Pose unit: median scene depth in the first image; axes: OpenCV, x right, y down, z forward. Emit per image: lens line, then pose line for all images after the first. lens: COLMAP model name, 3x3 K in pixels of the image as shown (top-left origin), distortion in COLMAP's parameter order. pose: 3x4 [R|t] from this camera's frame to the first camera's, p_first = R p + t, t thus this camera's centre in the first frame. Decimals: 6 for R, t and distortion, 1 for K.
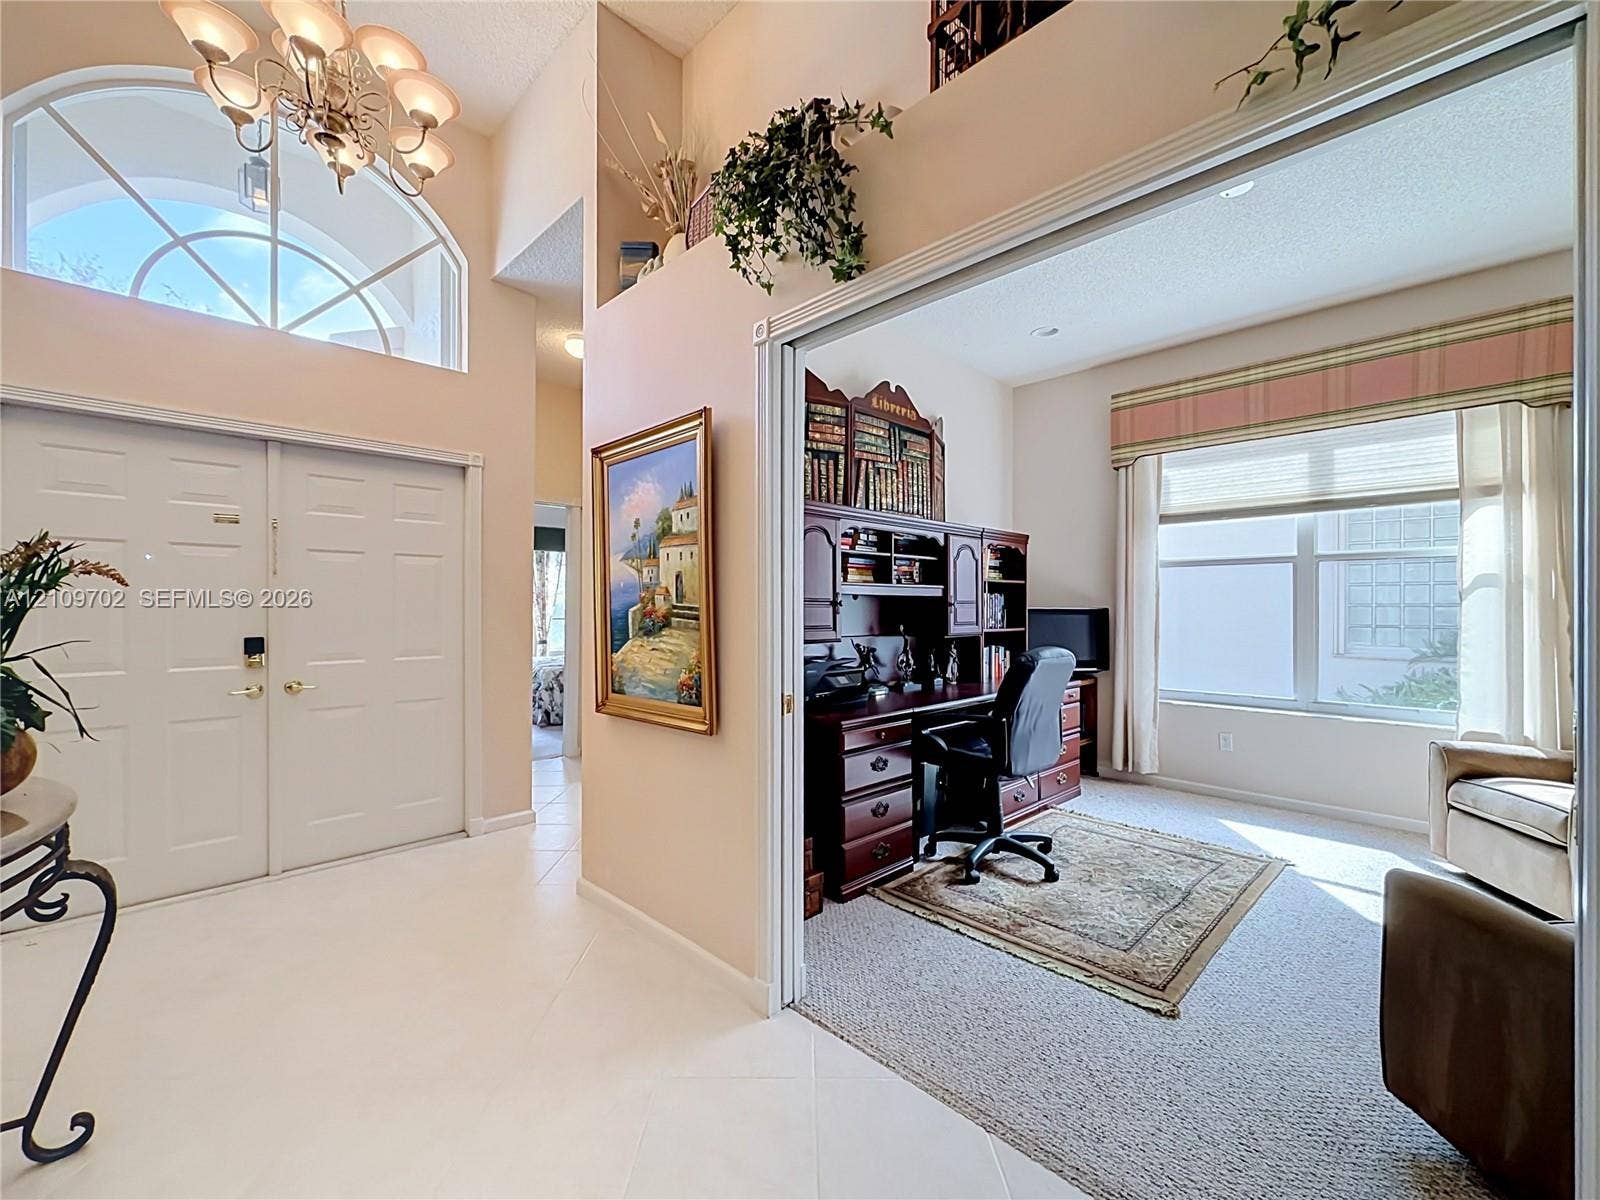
lens RADIAL K [[652.6, 0, 805.2], [0, 652.6, 607.9], [0, 0, 1]] dist [-0.001919, -0.000505]
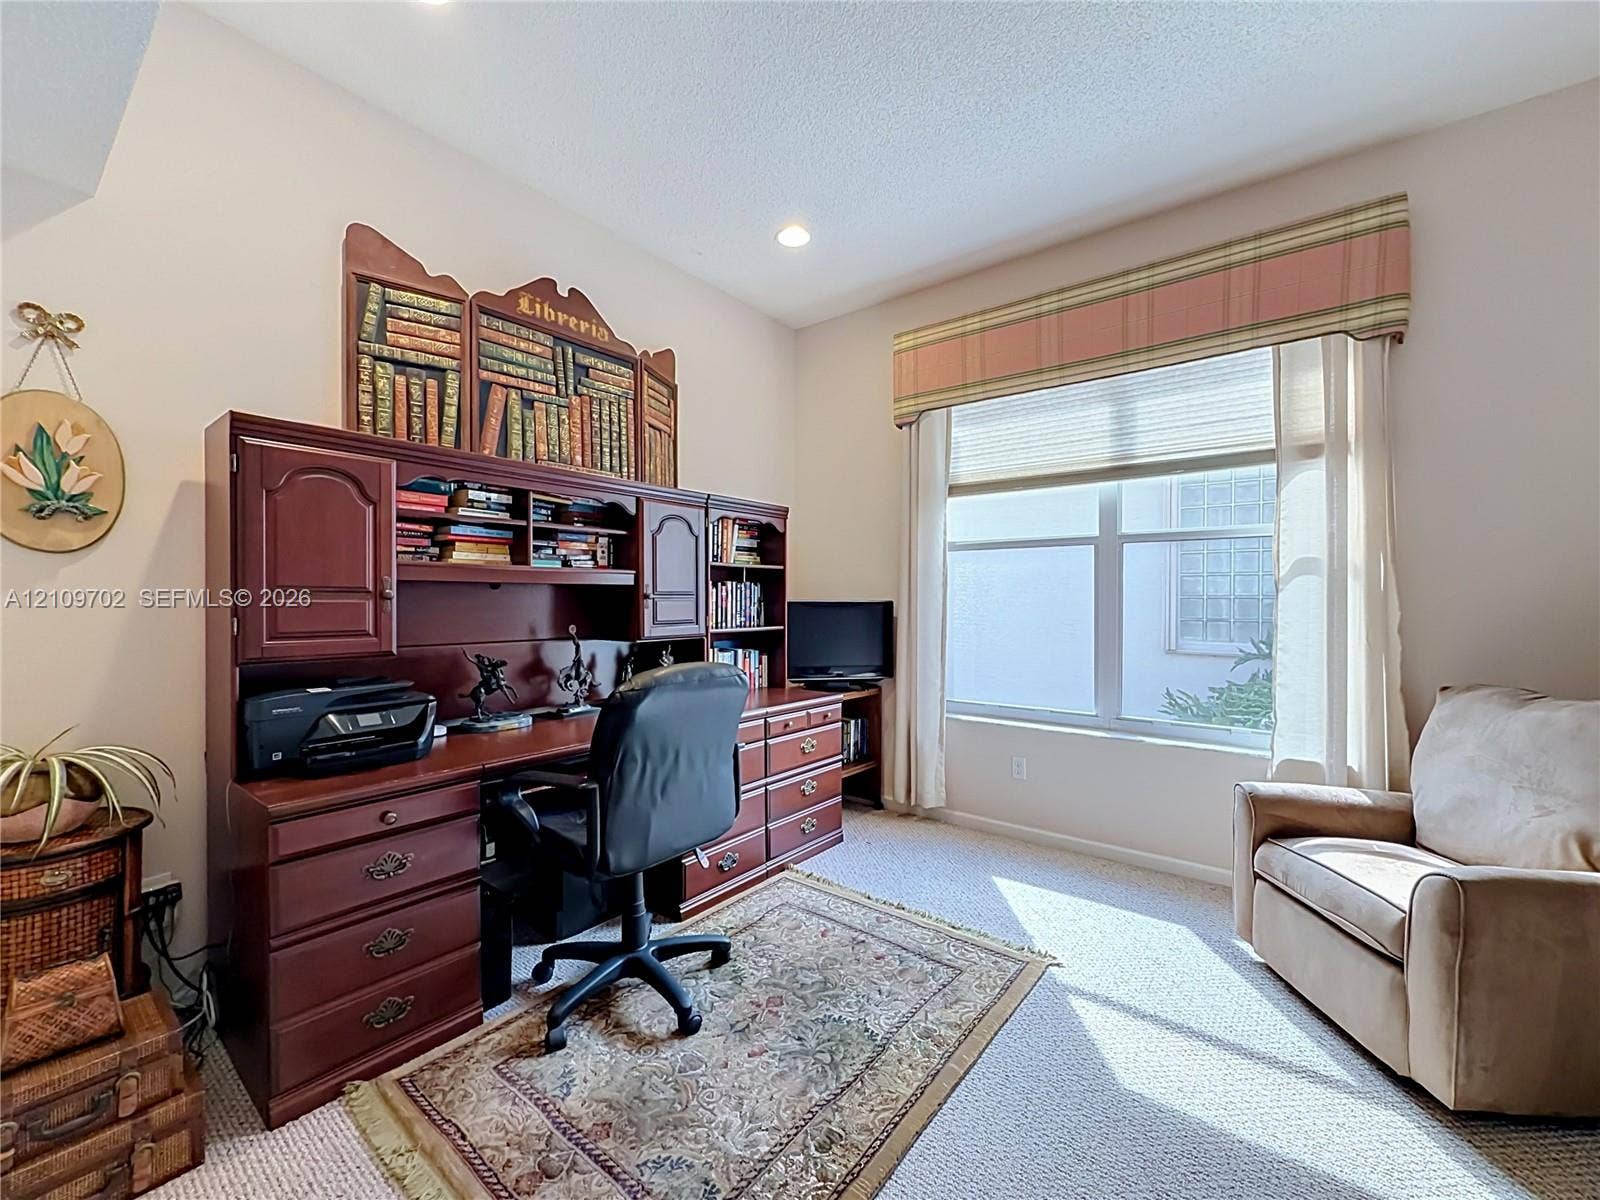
lens RADIAL K [[652.6, 0, 795.0], [0, 652.6, 603.2], [0, 0, 1]] dist [-0.001919, -0.000505]
pose [[0.991344, -0.000149, 0.131292, 0.317689], [-0.000678, 0.999980, 0.006257, -0.002247], [-0.131291, -0.006292, 0.991324, 0.288062]]
